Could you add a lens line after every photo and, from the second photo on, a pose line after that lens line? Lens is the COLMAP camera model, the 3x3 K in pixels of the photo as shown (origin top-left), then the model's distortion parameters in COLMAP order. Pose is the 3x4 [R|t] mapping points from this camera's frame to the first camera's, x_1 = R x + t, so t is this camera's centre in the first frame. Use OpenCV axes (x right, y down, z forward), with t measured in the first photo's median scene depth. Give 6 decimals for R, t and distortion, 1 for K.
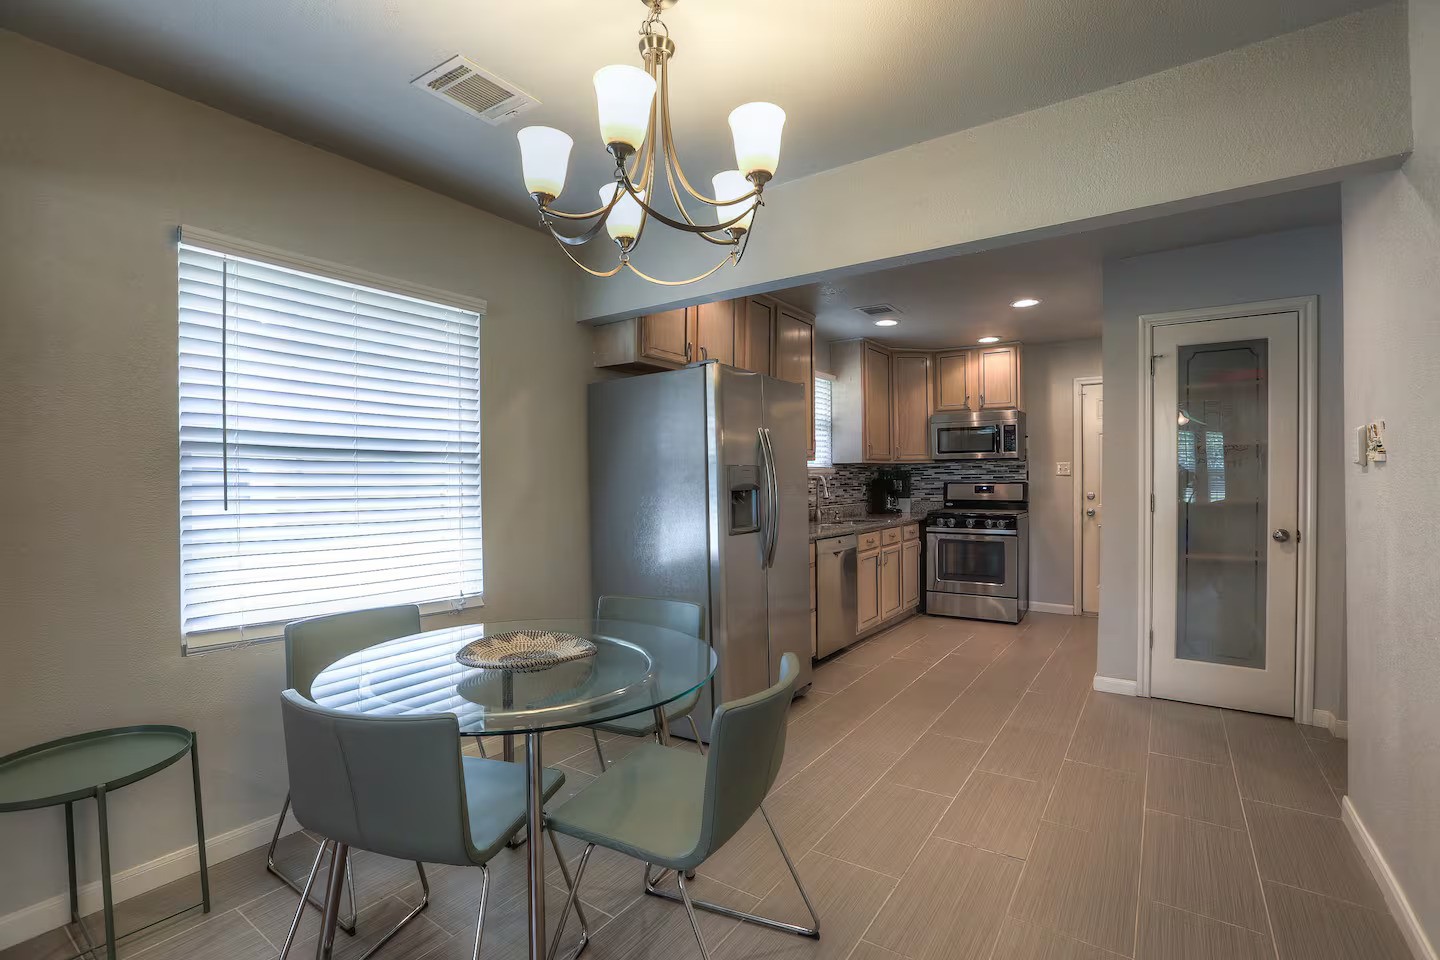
lens RADIAL K [[660.4, 0, 719.5], [0, 660.4, 478.3], [0, 0, 1]] dist [-0.019772, 0.002347]
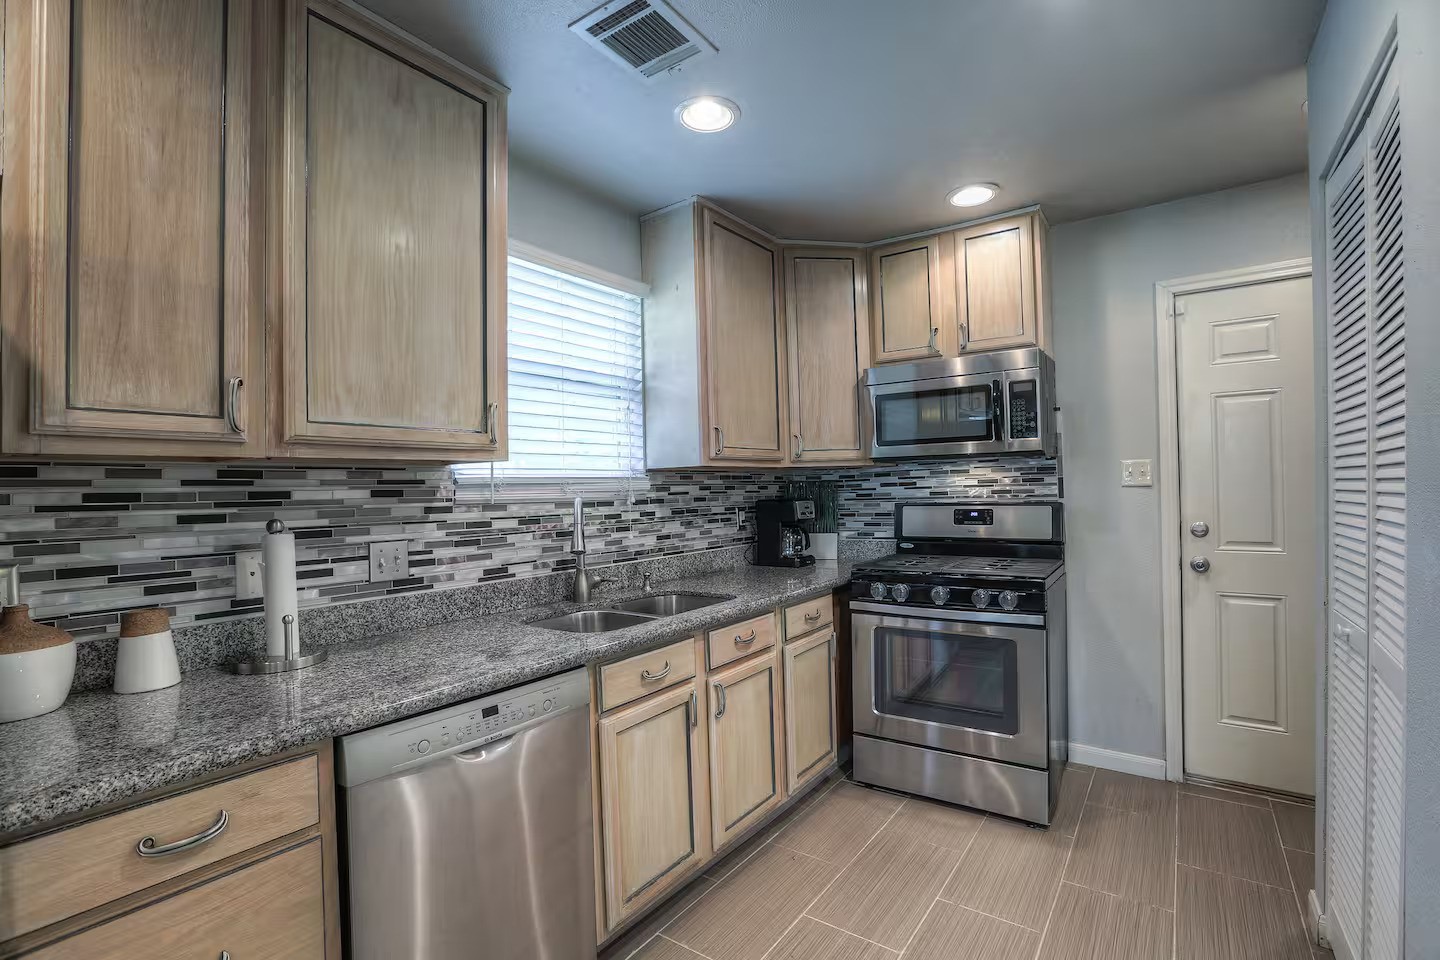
lens RADIAL K [[660.4, 0, 717.9], [0, 660.4, 481.1], [0, 0, 1]] dist [-0.019772, 0.002347]
pose [[0.999765, -0.016061, -0.014565, 0.225304], [0.015879, 0.999795, -0.012525, -0.007083], [0.014763, 0.012291, 0.999815, 0.519125]]
